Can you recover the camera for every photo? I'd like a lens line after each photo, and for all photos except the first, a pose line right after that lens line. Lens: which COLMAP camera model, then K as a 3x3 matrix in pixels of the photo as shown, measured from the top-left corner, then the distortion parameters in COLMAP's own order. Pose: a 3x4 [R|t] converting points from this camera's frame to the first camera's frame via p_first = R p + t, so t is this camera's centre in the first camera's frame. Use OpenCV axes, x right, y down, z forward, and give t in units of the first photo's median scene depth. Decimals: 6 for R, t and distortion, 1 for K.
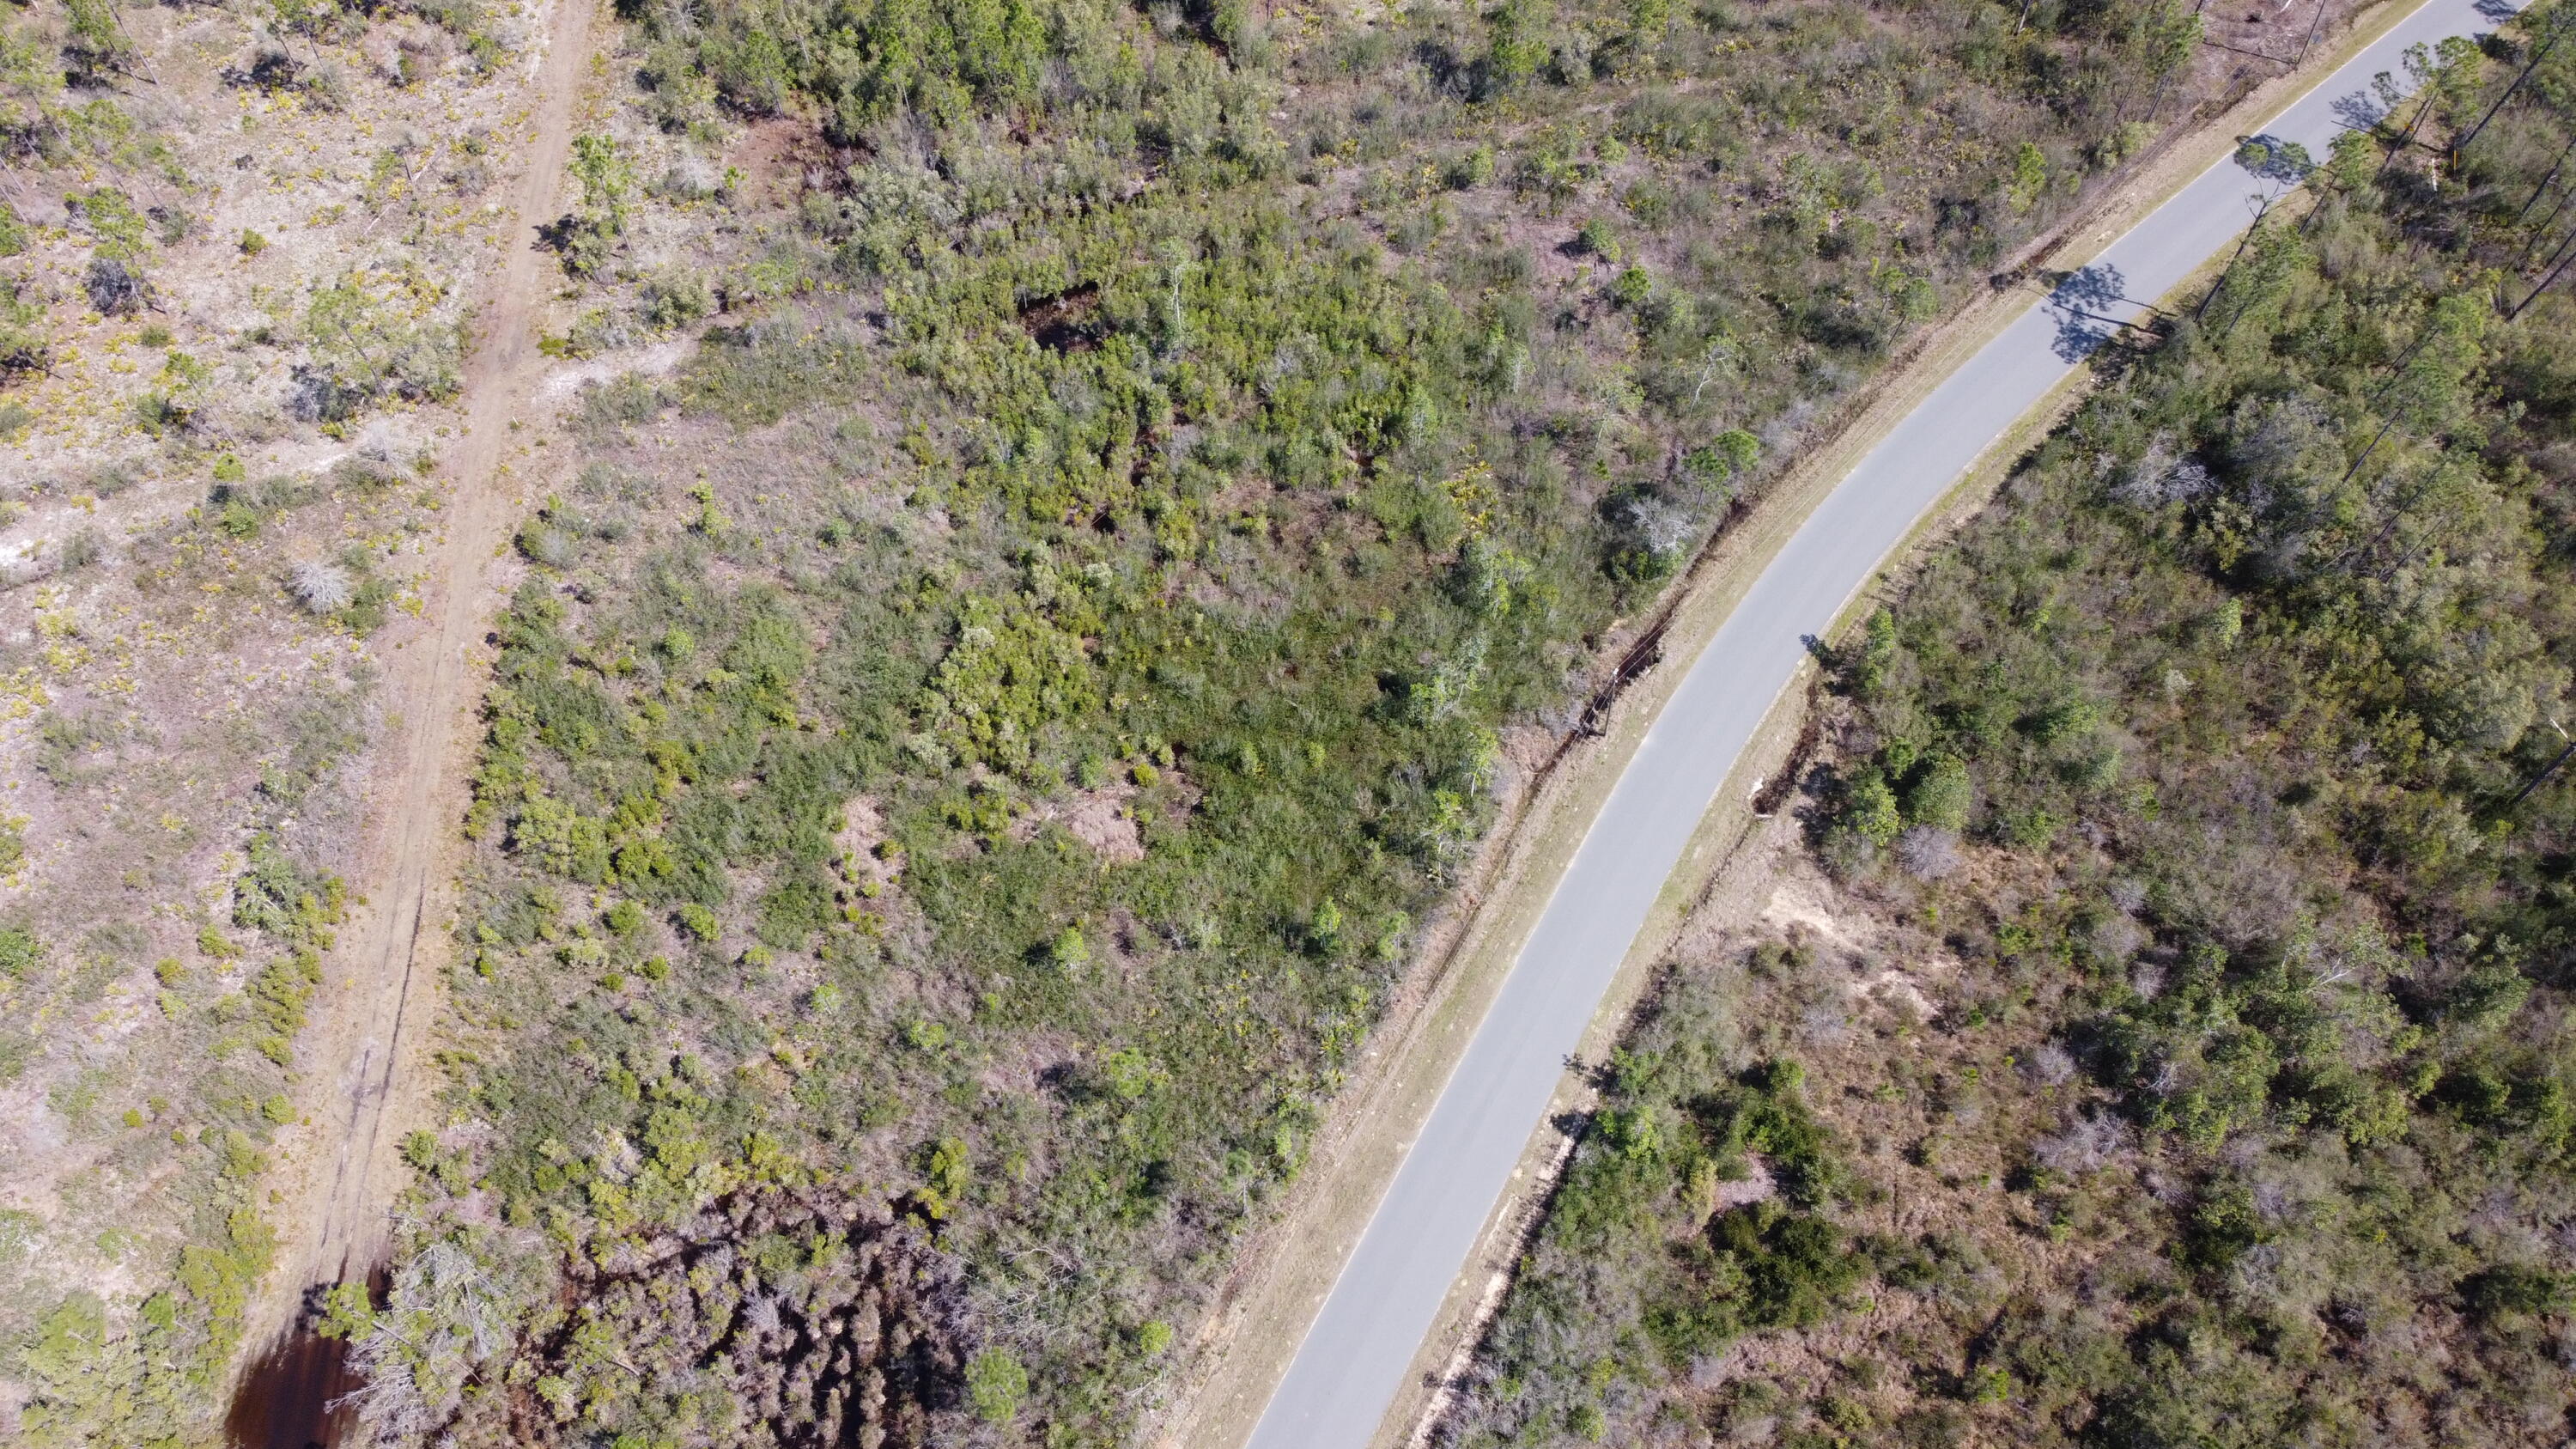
lens RADIAL K [[1966.4, 0, 1299.4], [0, 1966.4, 729.2], [0, 0, 1]] dist [0.013615, -0.017681]
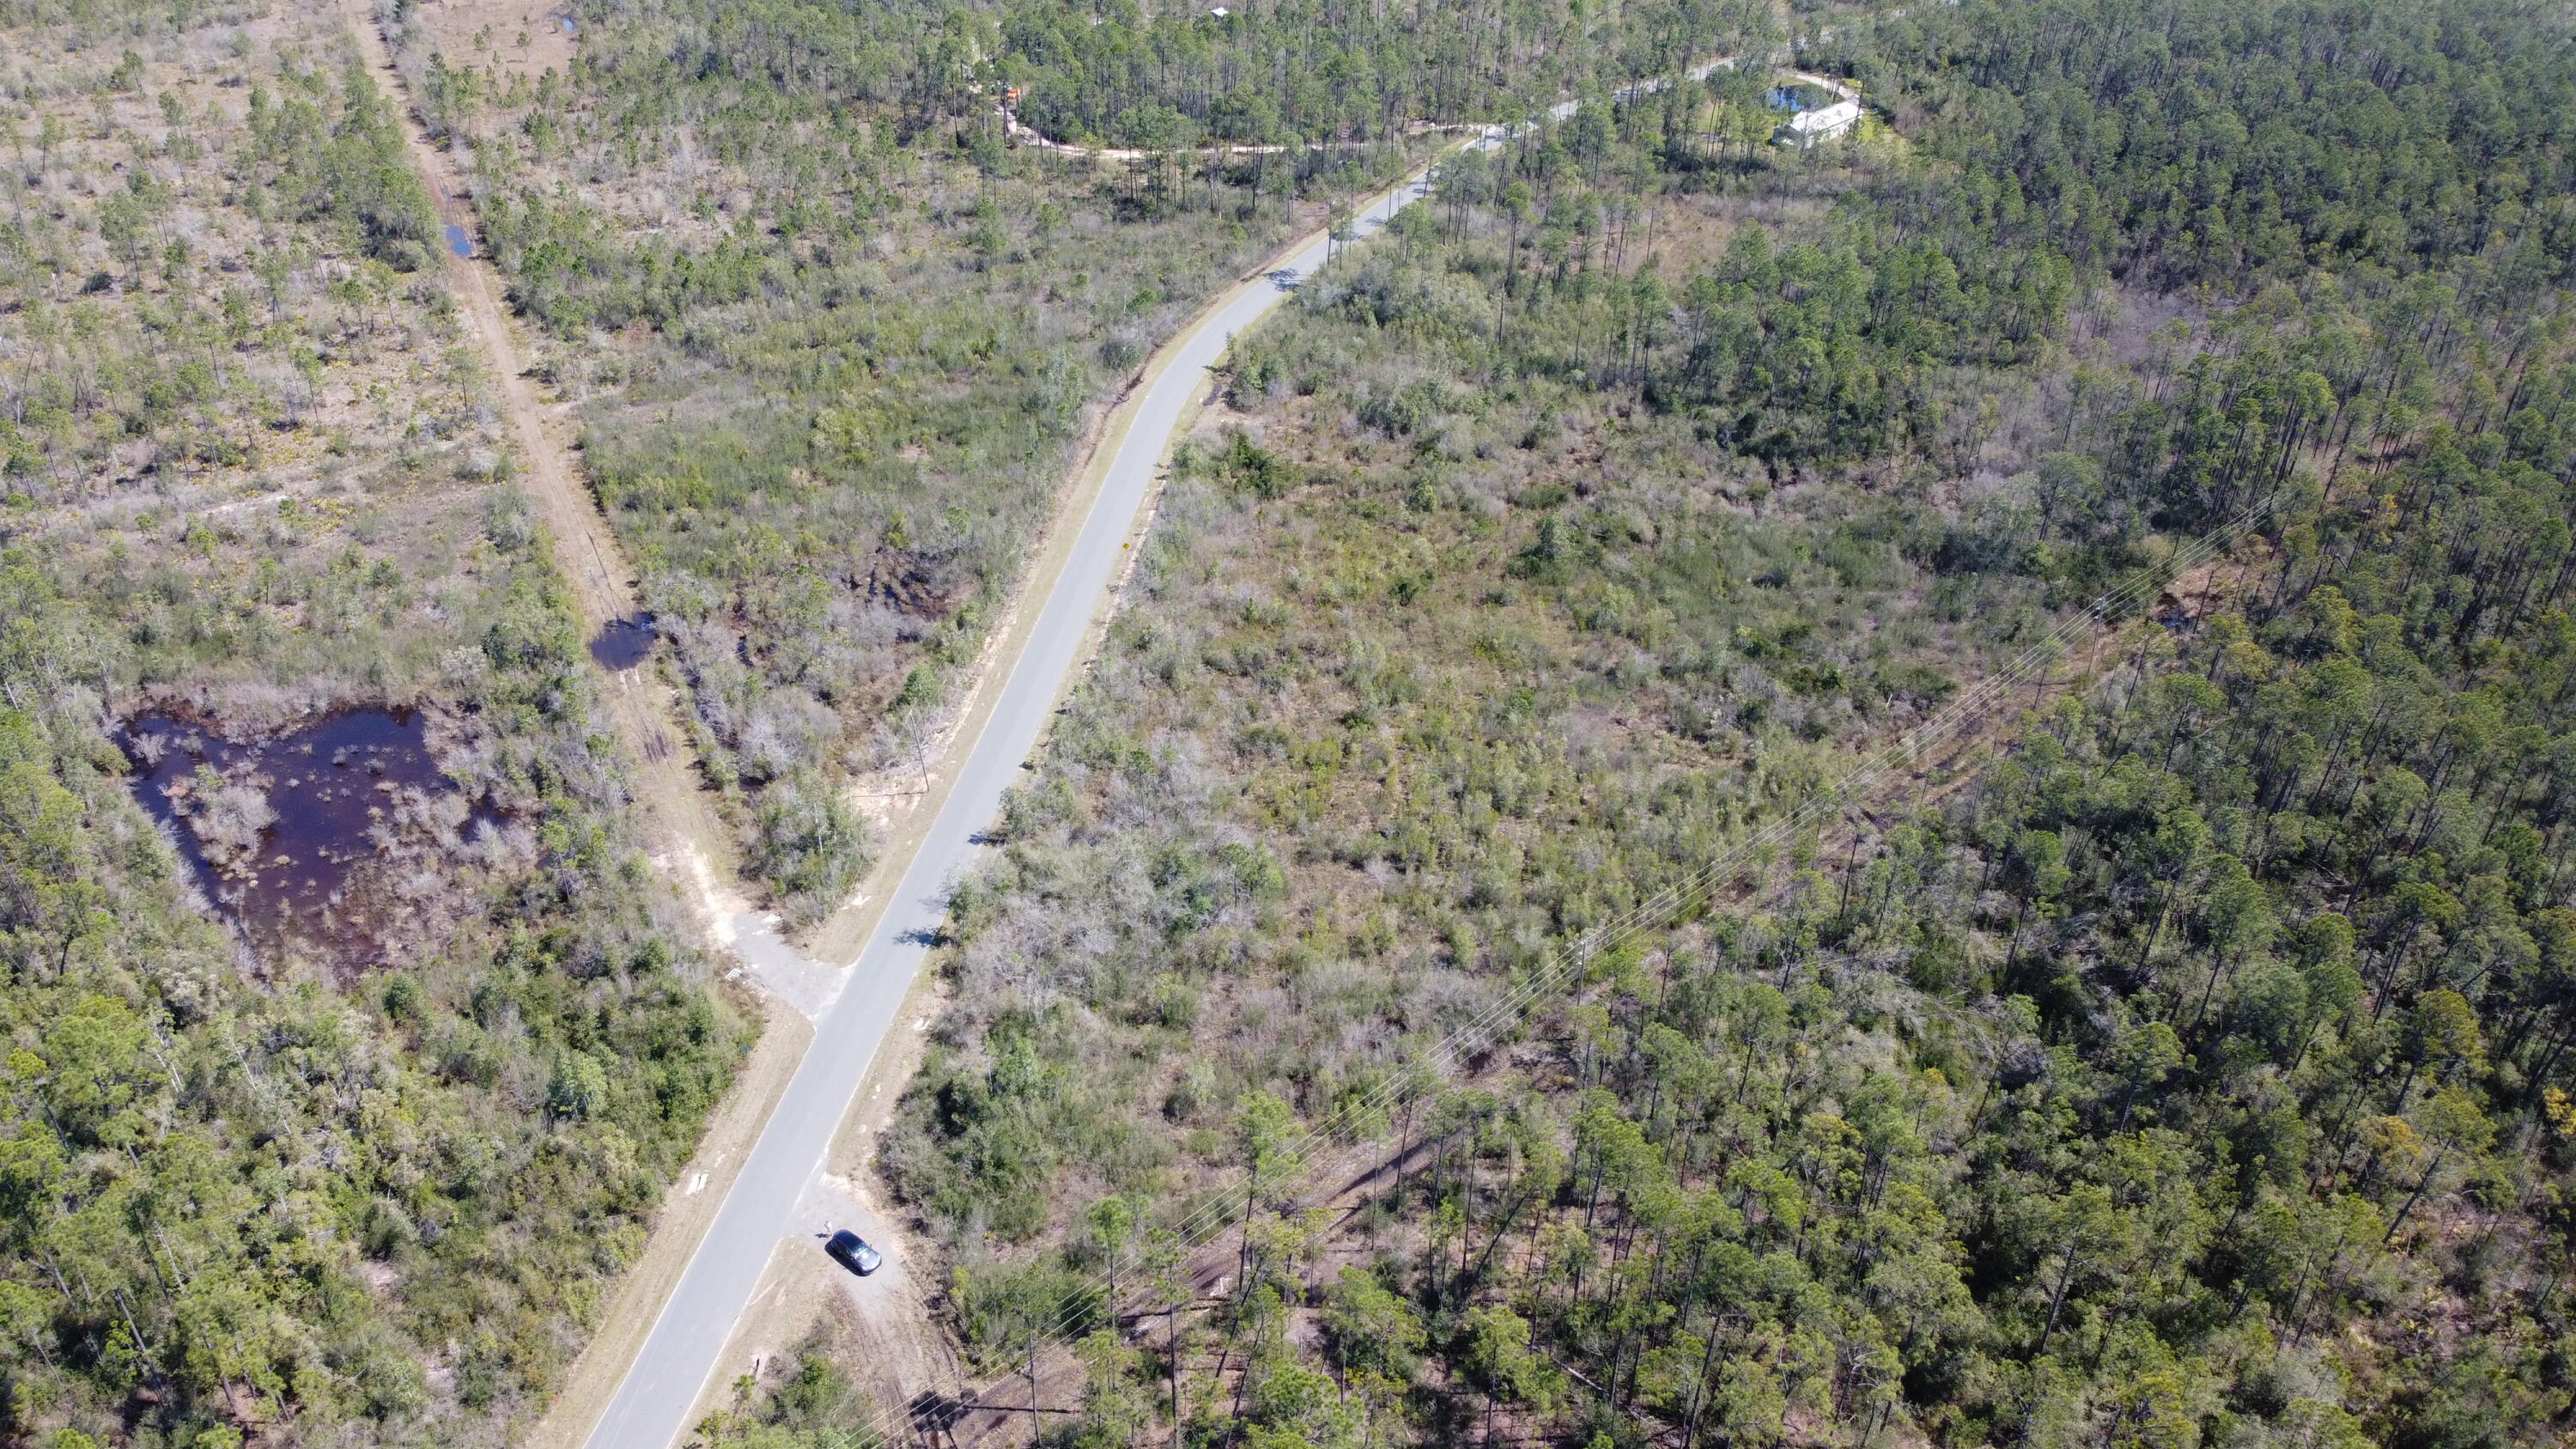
lens RADIAL K [[1968.6, 0, 1289.7], [0, 1968.6, 741.4], [0, 0, 1]] dist [-0.003394, 0.000049]
pose [[0.923894, -0.202051, 0.324953, -0.520563], [0.323597, 0.865786, -0.381705, 1.363781], [-0.204216, 0.457809, 0.865278, -0.837640]]
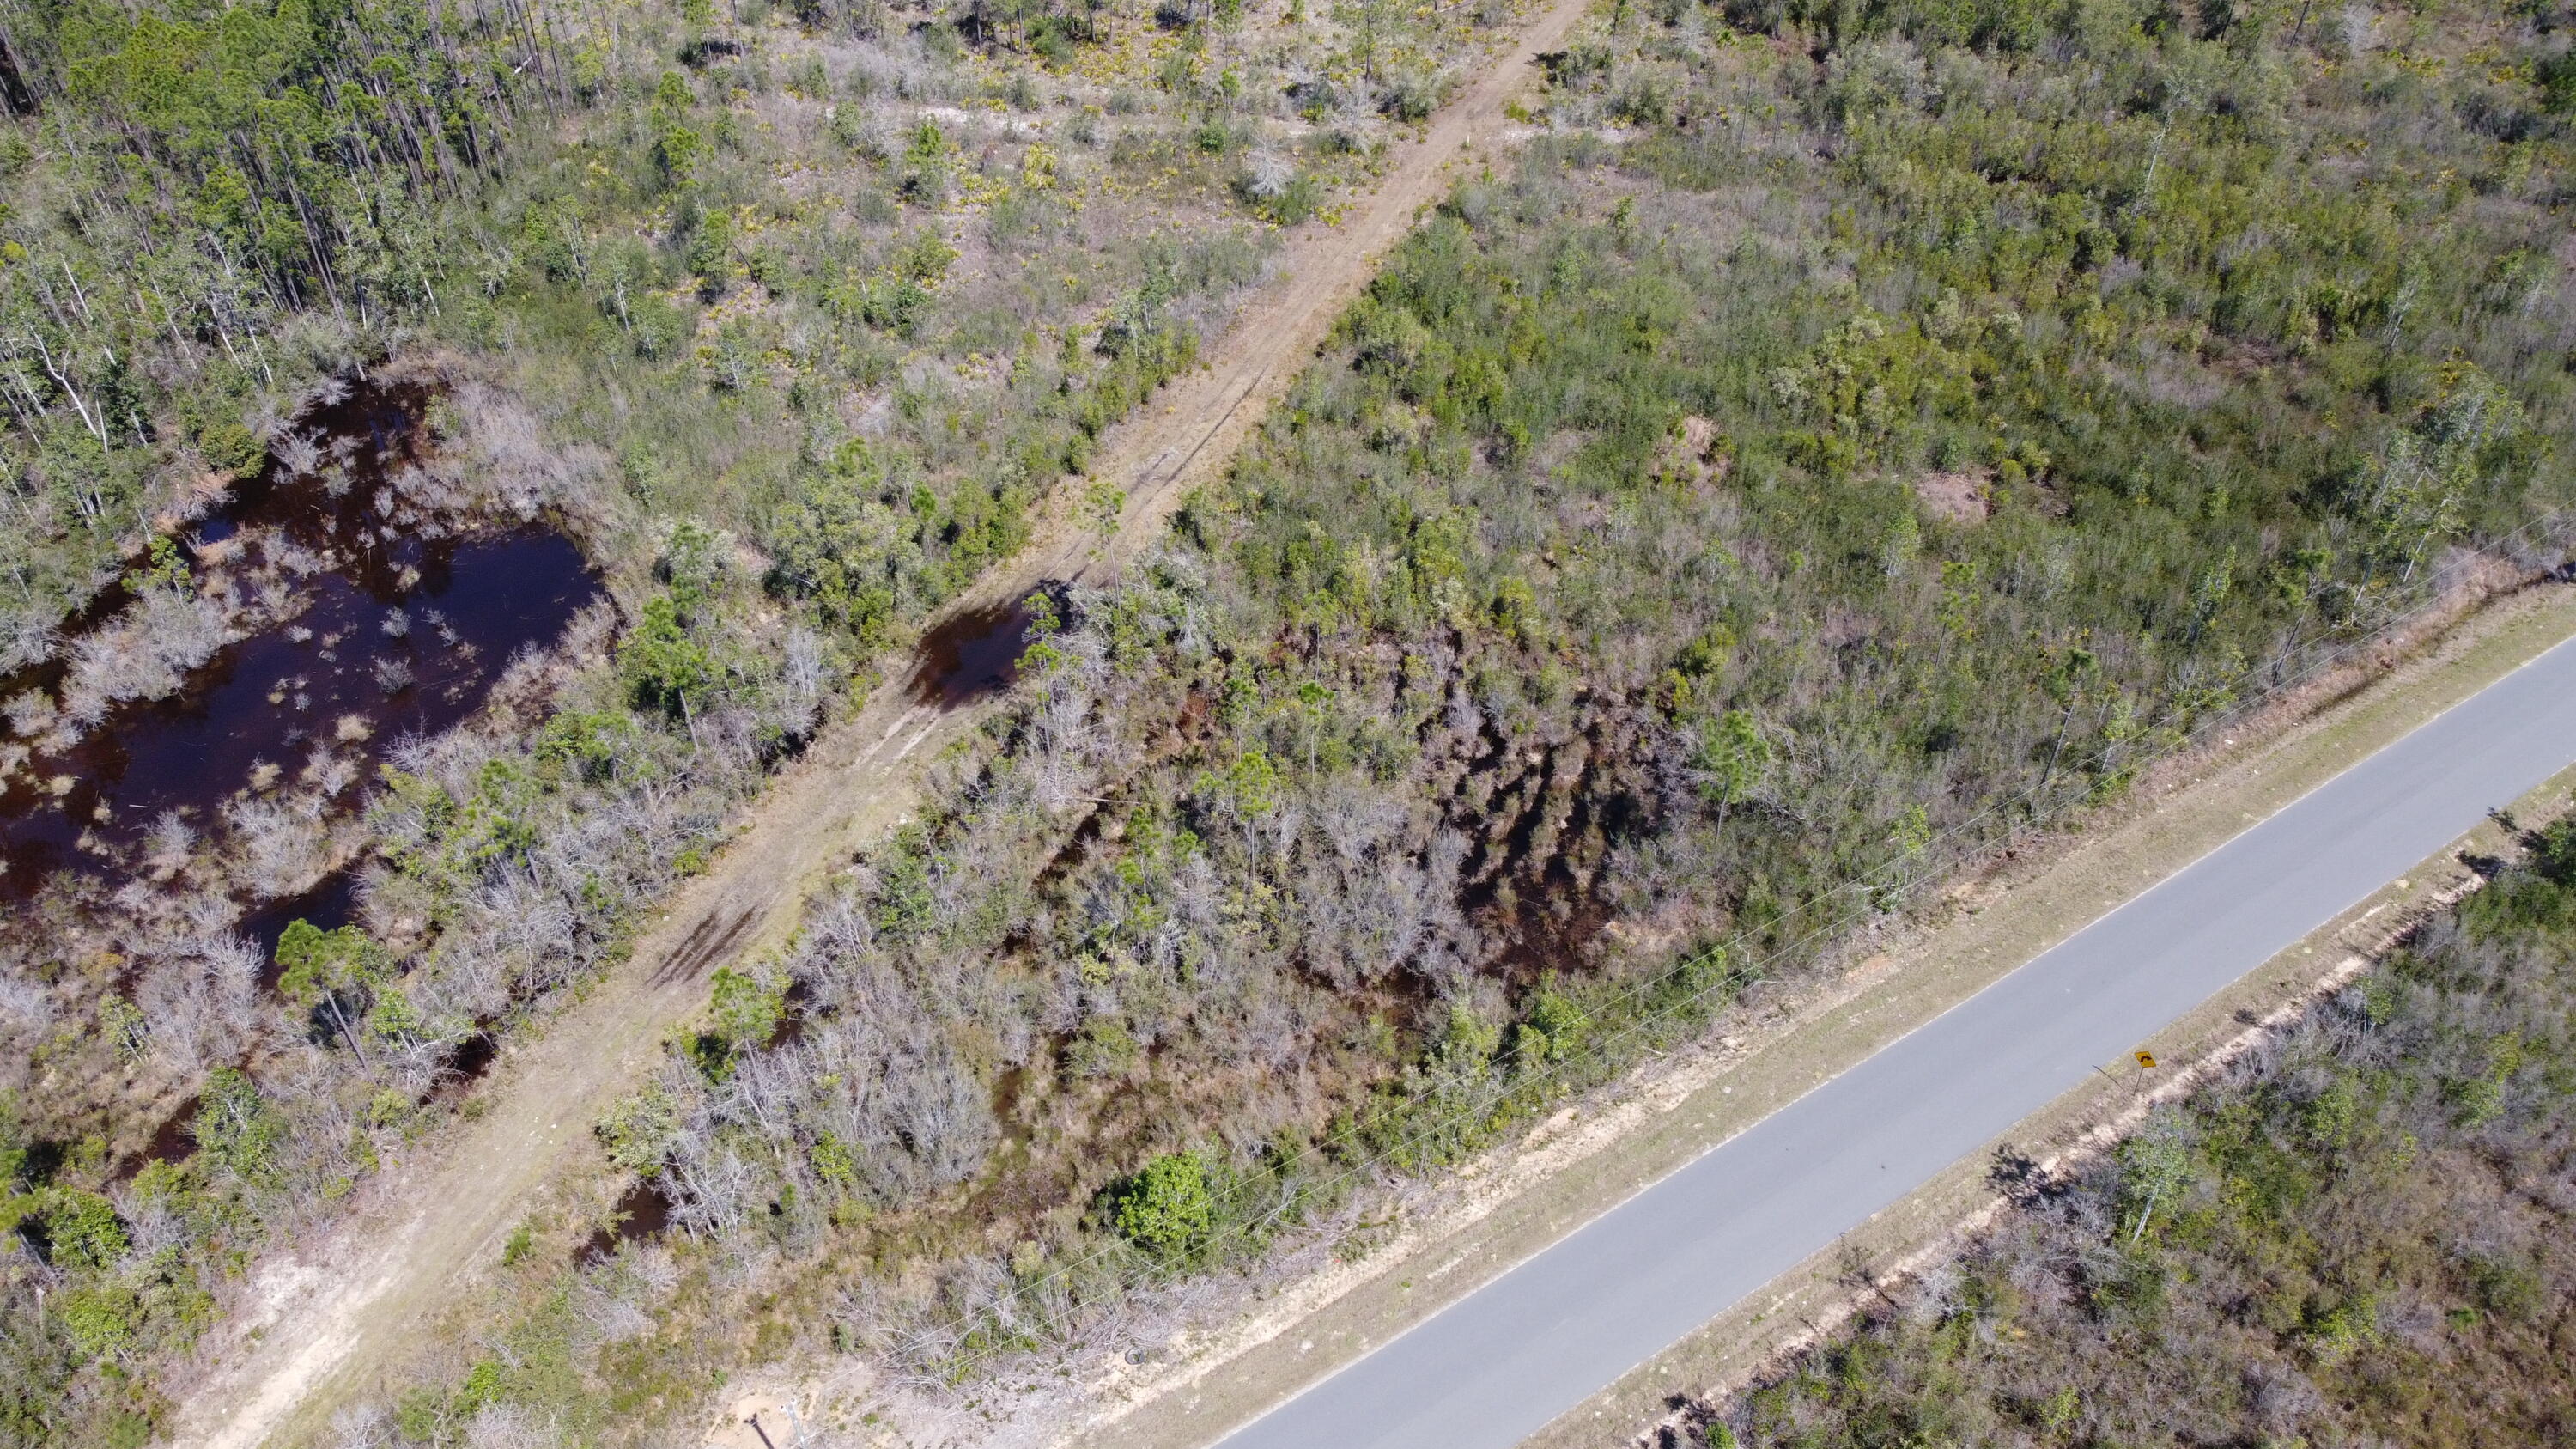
lens RADIAL K [[1946.8, 0, 1283.8], [0, 1946.8, 720.5], [0, 0, 1]] dist [0.000344, 0.006748]
pose [[0.888732, 0.296279, -0.349820, -0.032324], [-0.390284, 0.889312, -0.238333, 0.517011], [0.240486, 0.348343, 0.905993, 0.164609]]
